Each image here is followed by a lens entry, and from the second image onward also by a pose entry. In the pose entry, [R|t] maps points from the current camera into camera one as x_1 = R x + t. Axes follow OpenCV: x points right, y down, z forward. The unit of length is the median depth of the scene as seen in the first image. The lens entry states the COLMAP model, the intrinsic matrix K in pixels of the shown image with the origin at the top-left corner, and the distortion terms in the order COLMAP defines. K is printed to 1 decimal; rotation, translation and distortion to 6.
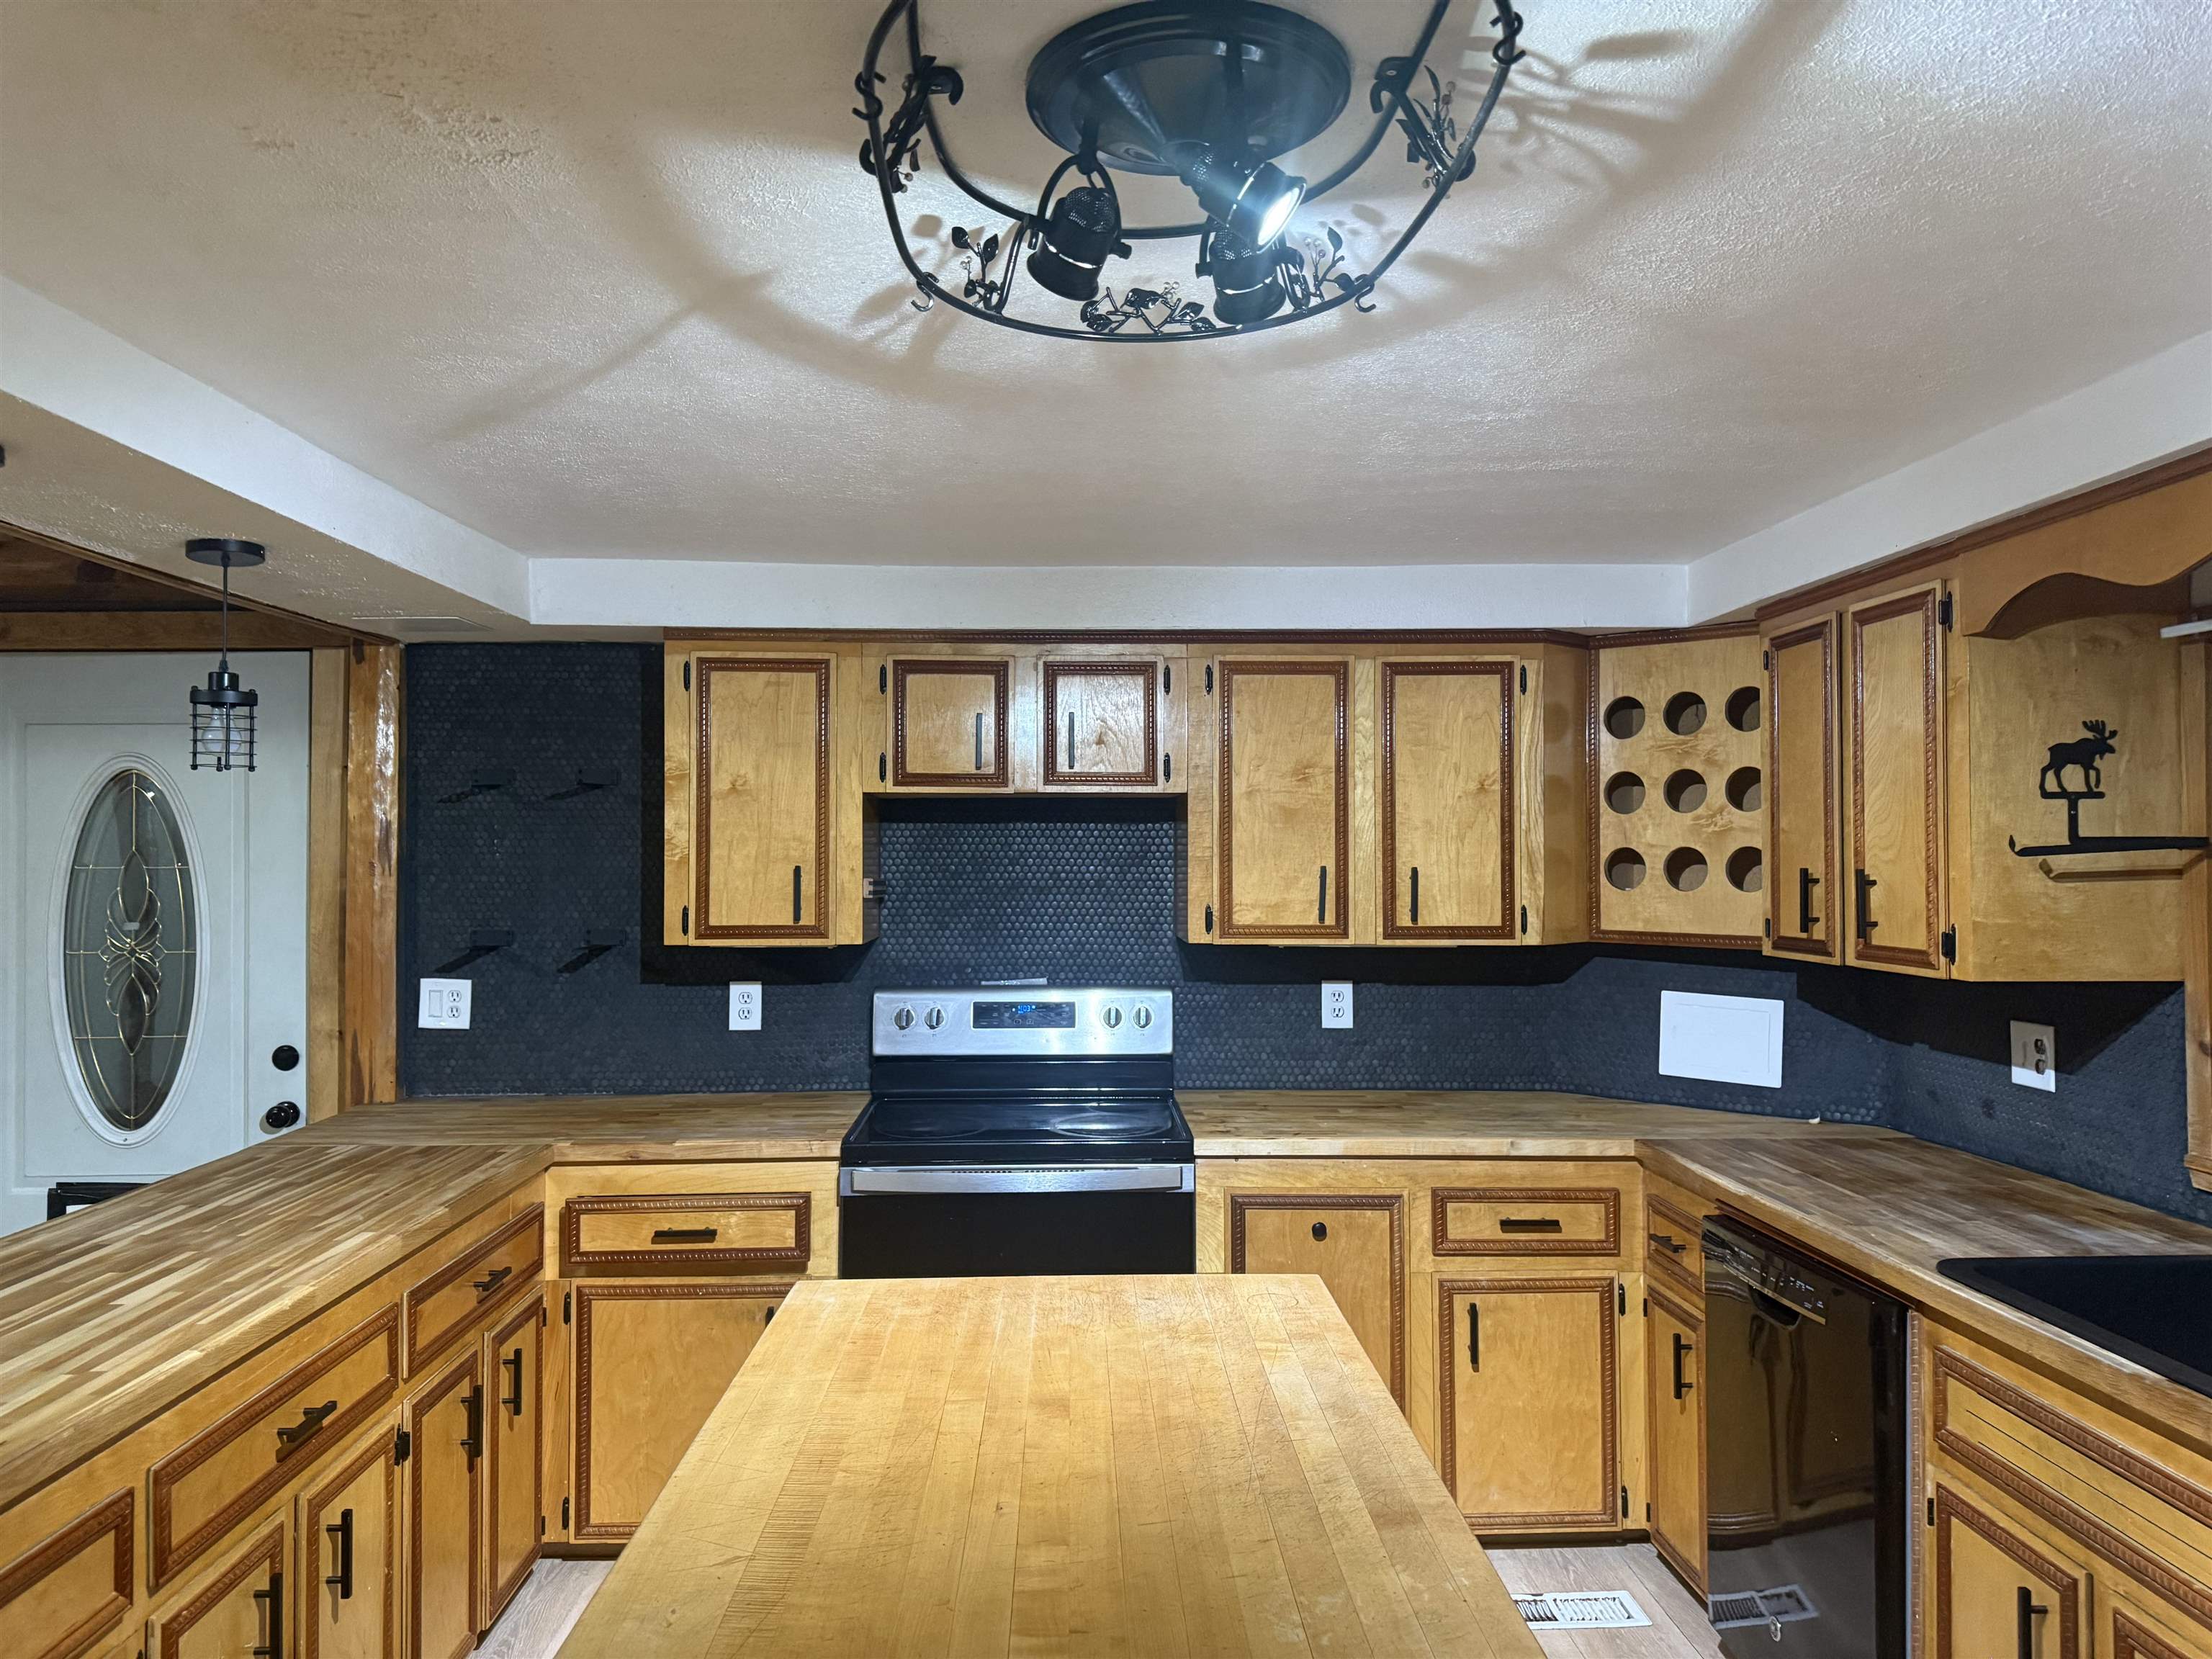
lens RADIAL K [[1553.9, 0, 1104.0], [0, 1553.9, 827.2], [0, 0, 1]] dist [0.085825, -0.006610]
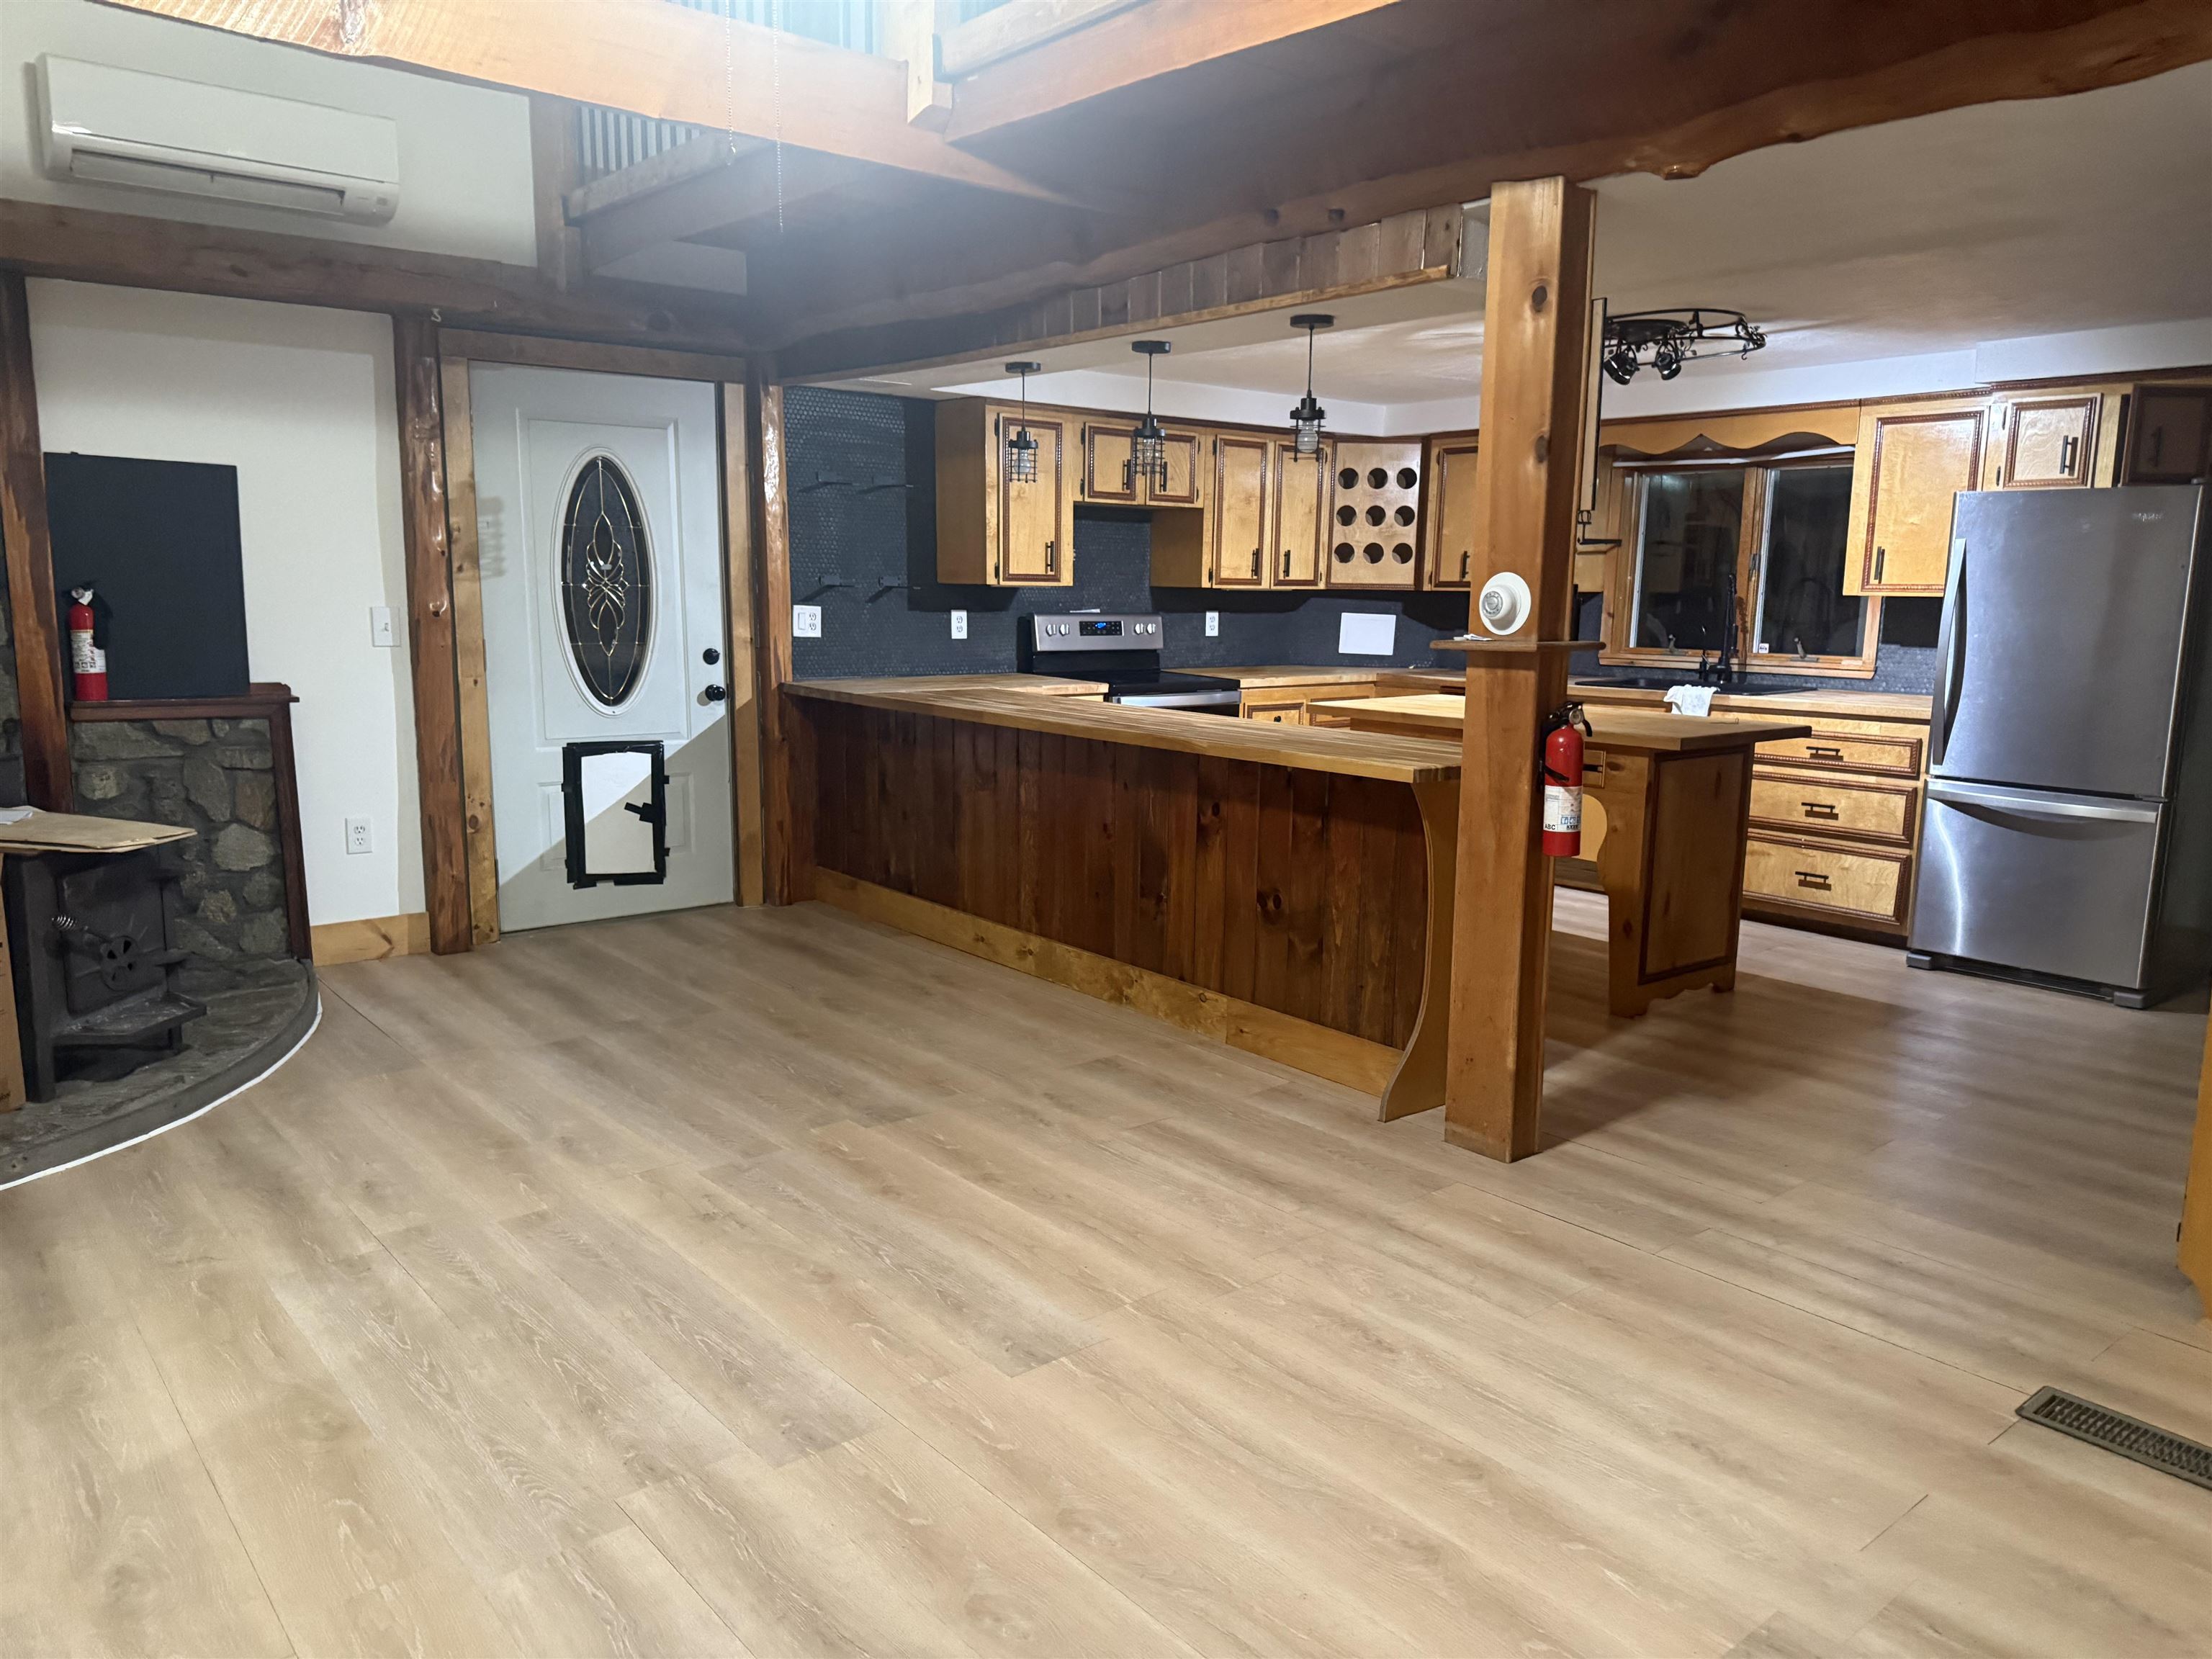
lens RADIAL K [[1553.9, 0, 1107.8], [0, 1553.9, 830.9], [0, 0, 1]] dist [0.085825, -0.006610]
pose [[0.782220, -0.085828, 0.617062, -1.264500], [-0.030450, 0.984014, 0.175469, 0.035840], [-0.622257, -0.156045, 0.767102, -0.472709]]
